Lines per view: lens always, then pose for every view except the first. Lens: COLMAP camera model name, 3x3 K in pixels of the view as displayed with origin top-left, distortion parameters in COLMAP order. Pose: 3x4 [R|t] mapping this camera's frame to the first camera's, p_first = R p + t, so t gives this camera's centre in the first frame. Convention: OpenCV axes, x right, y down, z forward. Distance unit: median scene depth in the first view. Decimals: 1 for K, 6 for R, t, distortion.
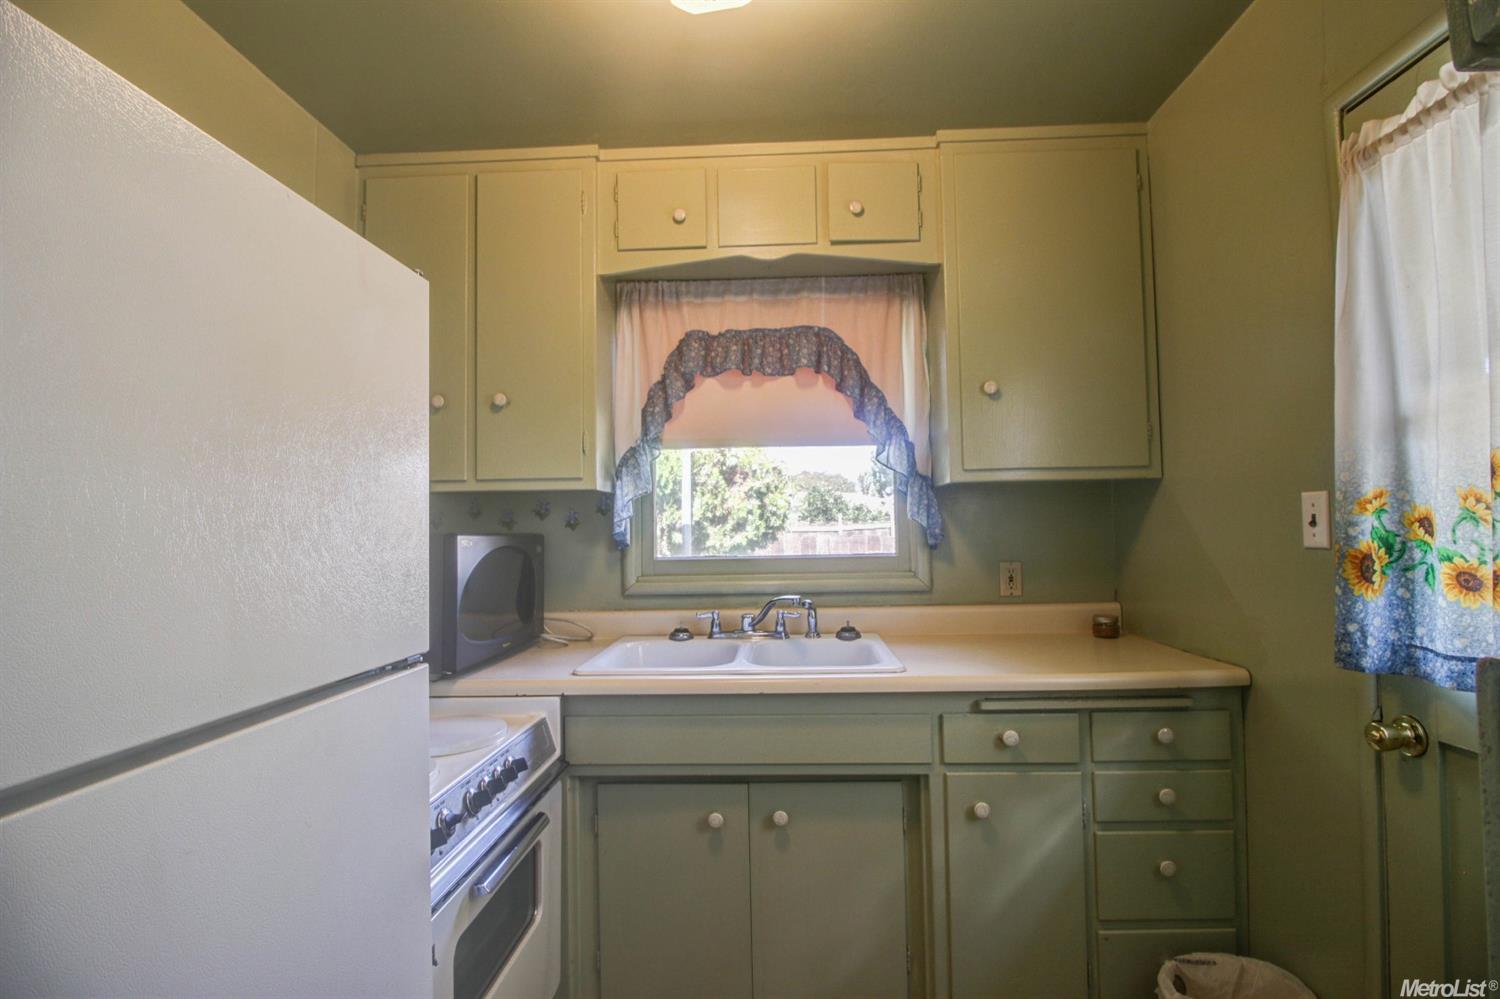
lens RADIAL K [[700.0, 0, 753.3], [0, 700.0, 501.8], [0, 0, 1]] dist [-0.008805, -0.004492]
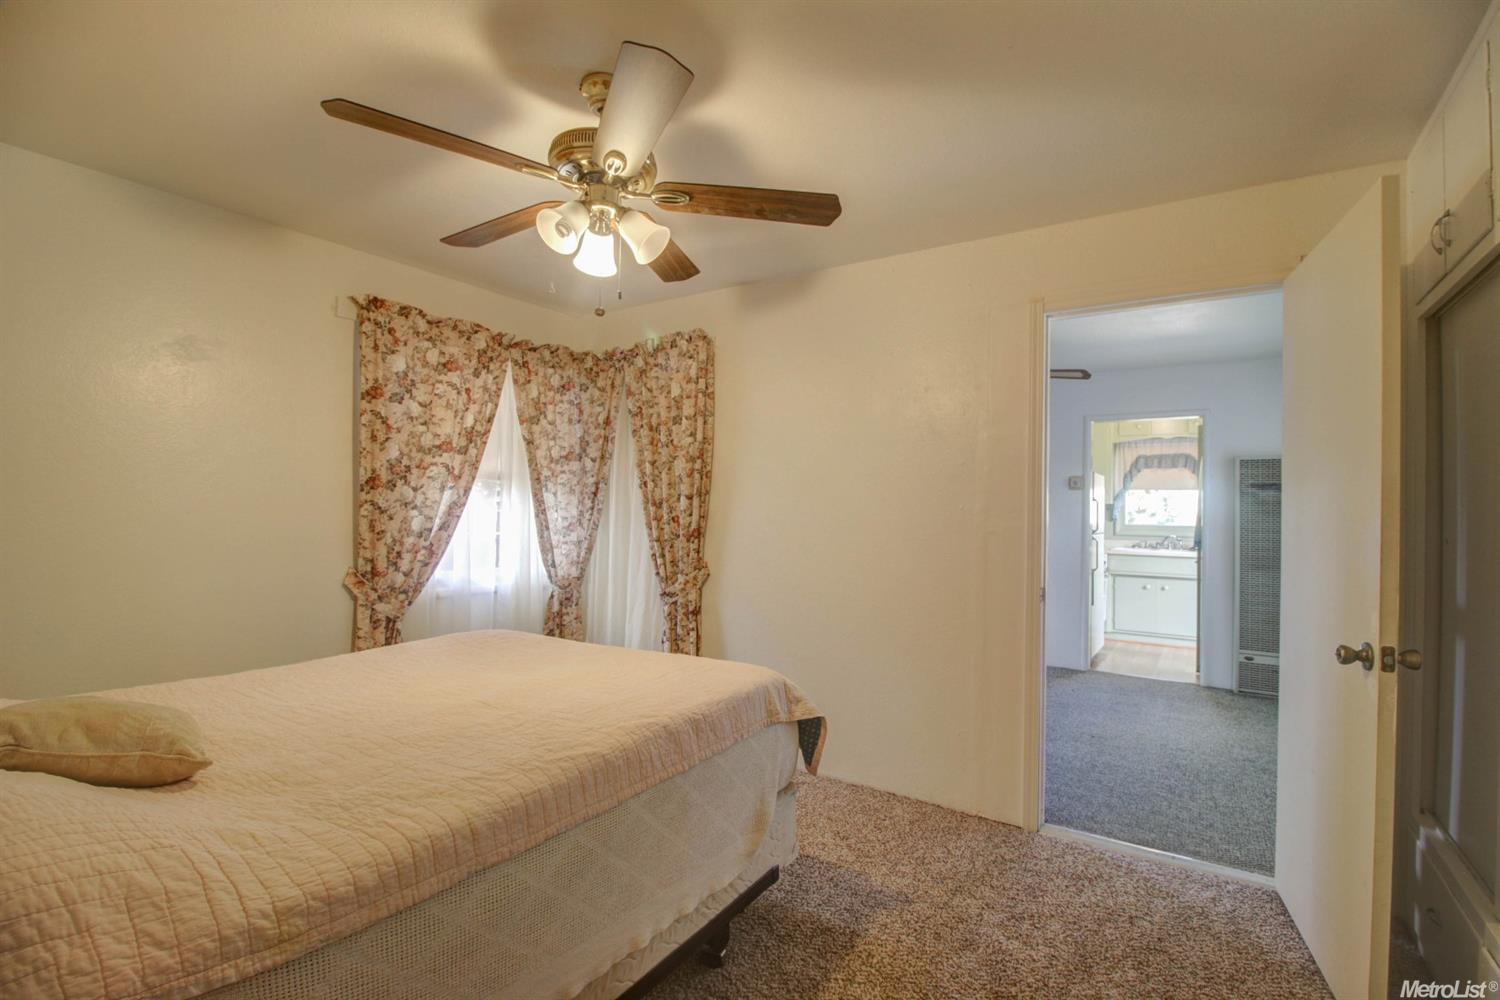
lens RADIAL K [[700.0, 0, 751.6], [0, 700.0, 506.1], [0, 0, 1]] dist [-0.008805, -0.004492]
pose [[0.863454, 0.024971, -0.503809, -0.009607], [-0.009017, 0.999378, 0.034080, -0.100313], [0.504347, -0.024884, 0.863143, -2.703244]]
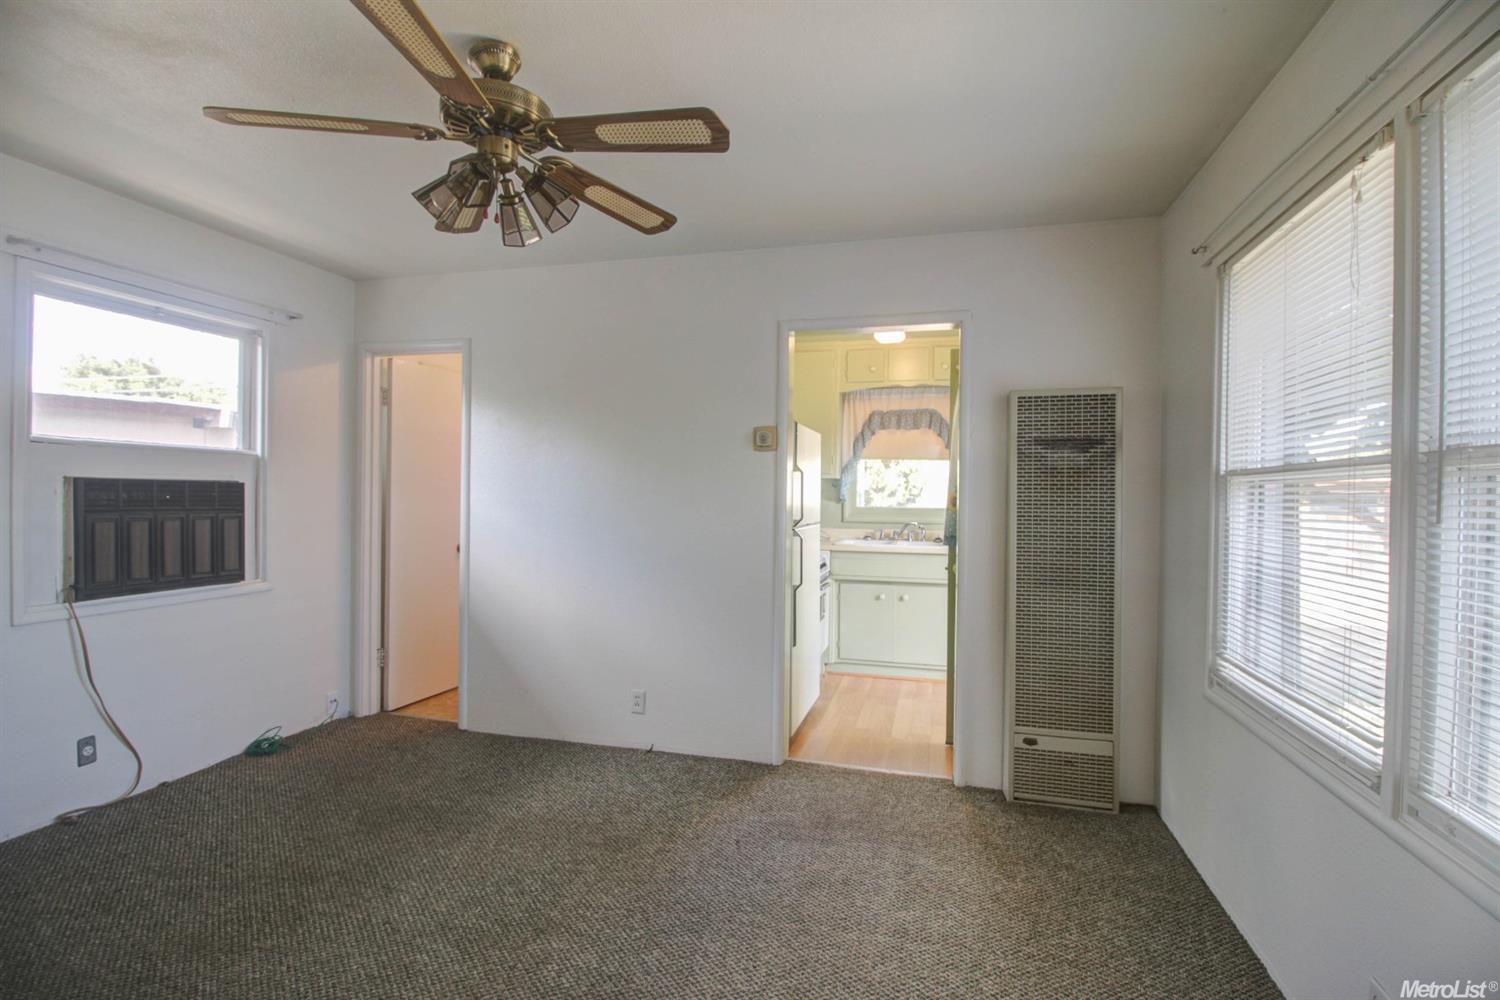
lens RADIAL K [[700.0, 0, 744.6], [0, 700.0, 503.1], [0, 0, 1]] dist [-0.008805, -0.004492]
pose [[0.974848, 0.028871, -0.220993, 0.012711], [-0.017491, 0.998427, 0.053277, -0.051231], [0.222183, -0.048072, 0.973819, -1.390036]]
